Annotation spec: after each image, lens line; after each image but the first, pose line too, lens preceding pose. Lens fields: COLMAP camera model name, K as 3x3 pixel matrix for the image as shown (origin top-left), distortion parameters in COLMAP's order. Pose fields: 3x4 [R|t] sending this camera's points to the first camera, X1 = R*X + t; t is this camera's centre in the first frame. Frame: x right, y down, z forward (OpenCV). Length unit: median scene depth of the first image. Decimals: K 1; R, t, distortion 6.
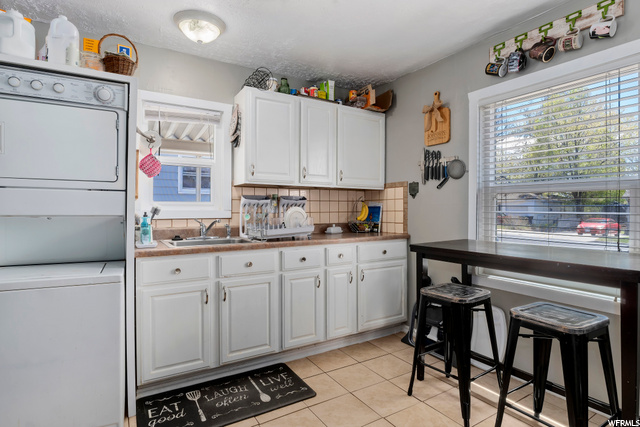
lens RADIAL K [[339.2, 0, 320.7], [0, 339.2, 213.2], [0, 0, 1]] dist [-0.006597, 0.000566]
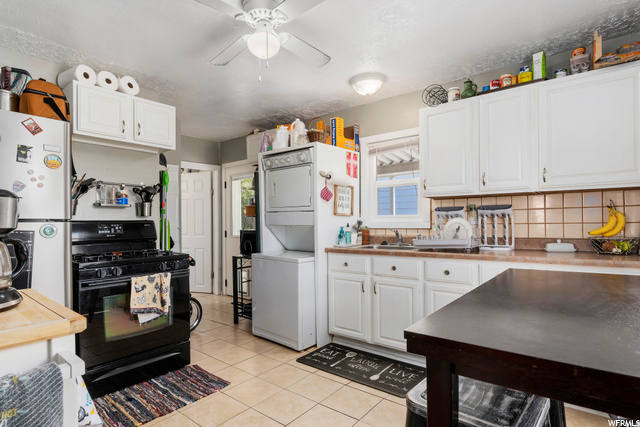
lens RADIAL K [[339.2, 0, 324.0], [0, 339.2, 226.3], [0, 0, 1]] dist [-0.006597, 0.000566]
pose [[0.349834, 0.014640, -0.936697, 0.804393], [0.003786, 0.999848, 0.017041, -0.015877], [0.936804, -0.009507, 0.349725, 0.365551]]
